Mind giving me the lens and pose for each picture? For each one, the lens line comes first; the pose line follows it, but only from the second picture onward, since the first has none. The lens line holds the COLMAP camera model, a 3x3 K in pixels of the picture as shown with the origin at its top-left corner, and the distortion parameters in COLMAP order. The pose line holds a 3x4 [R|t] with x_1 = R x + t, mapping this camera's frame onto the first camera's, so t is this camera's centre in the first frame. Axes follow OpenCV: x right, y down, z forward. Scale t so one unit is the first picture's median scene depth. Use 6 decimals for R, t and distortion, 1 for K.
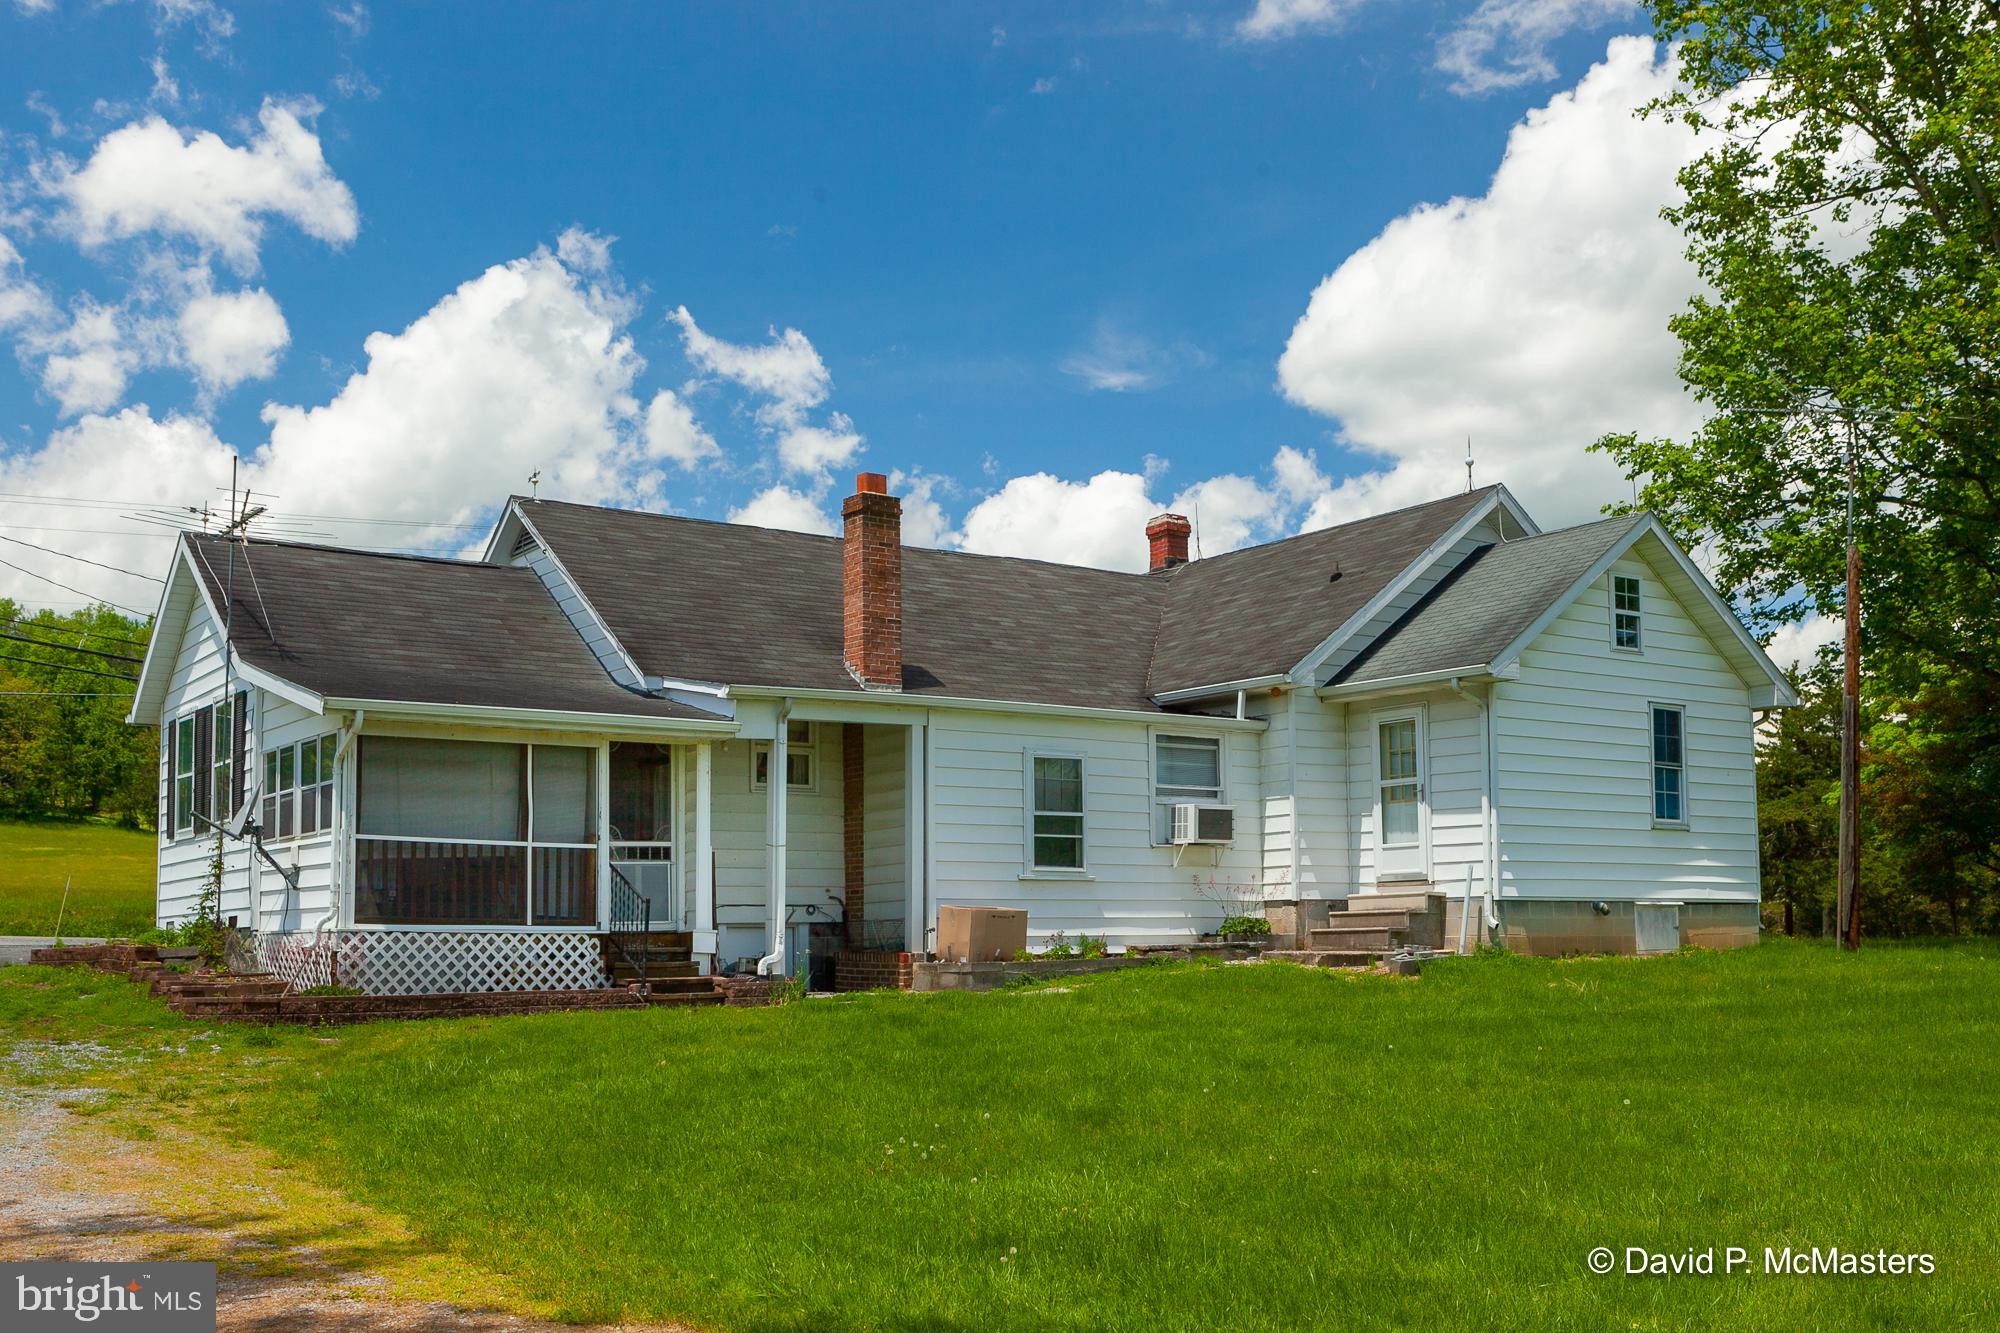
lens RADIAL K [[2045.3, 0, 997.0], [0, 2045.3, 796.5], [0, 0, 1]] dist [-0.035739, 0.000000]
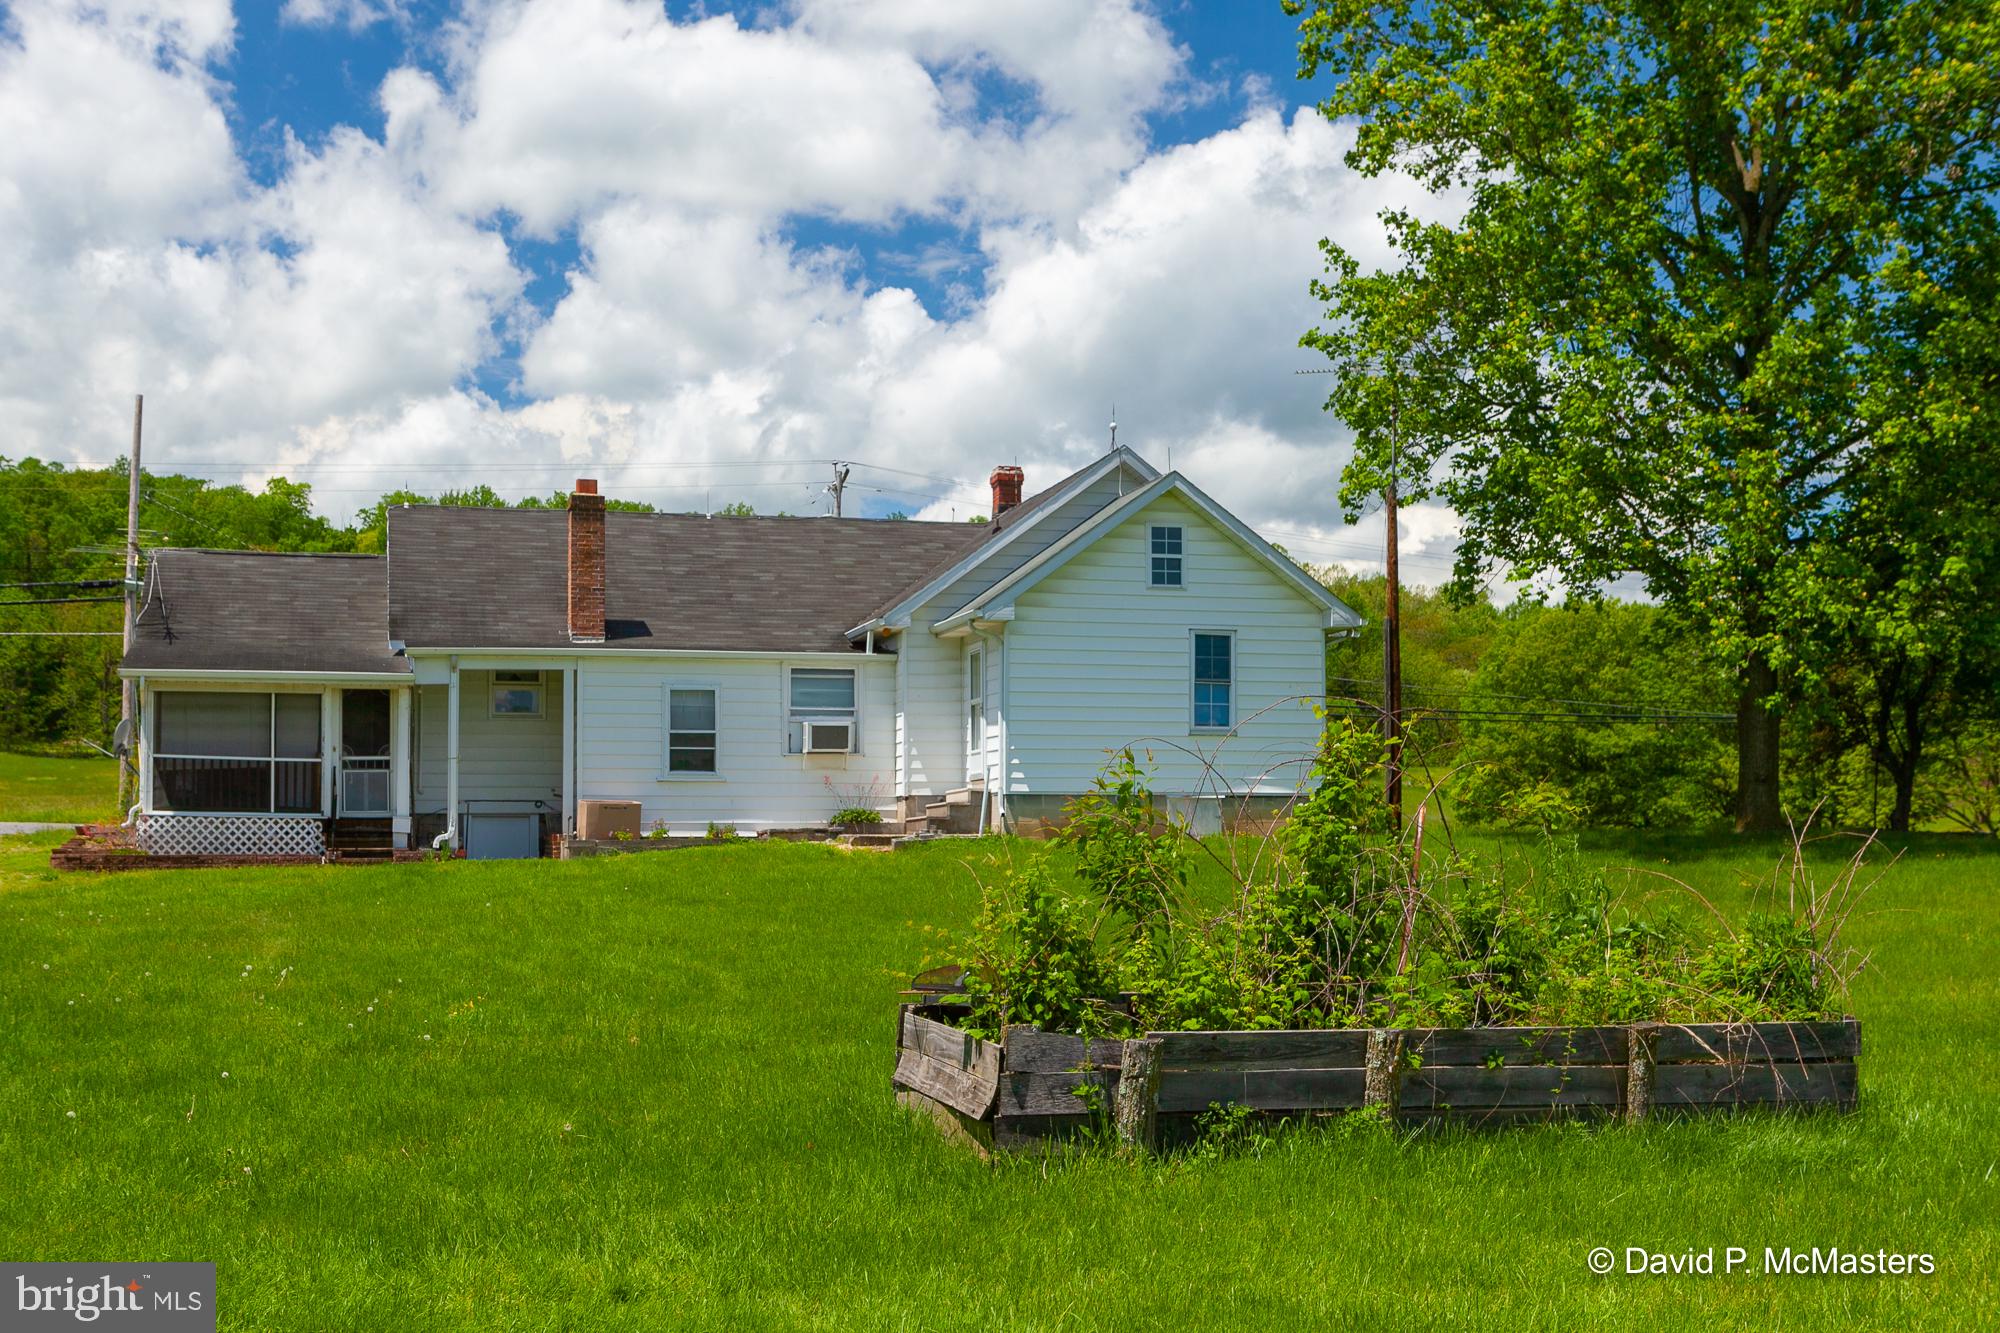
lens RADIAL K [[2408.6, 0, 905.7], [0, 2408.6, 679.2], [0, 0, 1]] dist [-0.095582, 0.000000]
pose [[0.929596, -0.022684, -0.367881, 0.709274], [0.021344, 0.999742, -0.007711, -0.010078], [0.367961, -0.000684, 0.929841, -0.393220]]
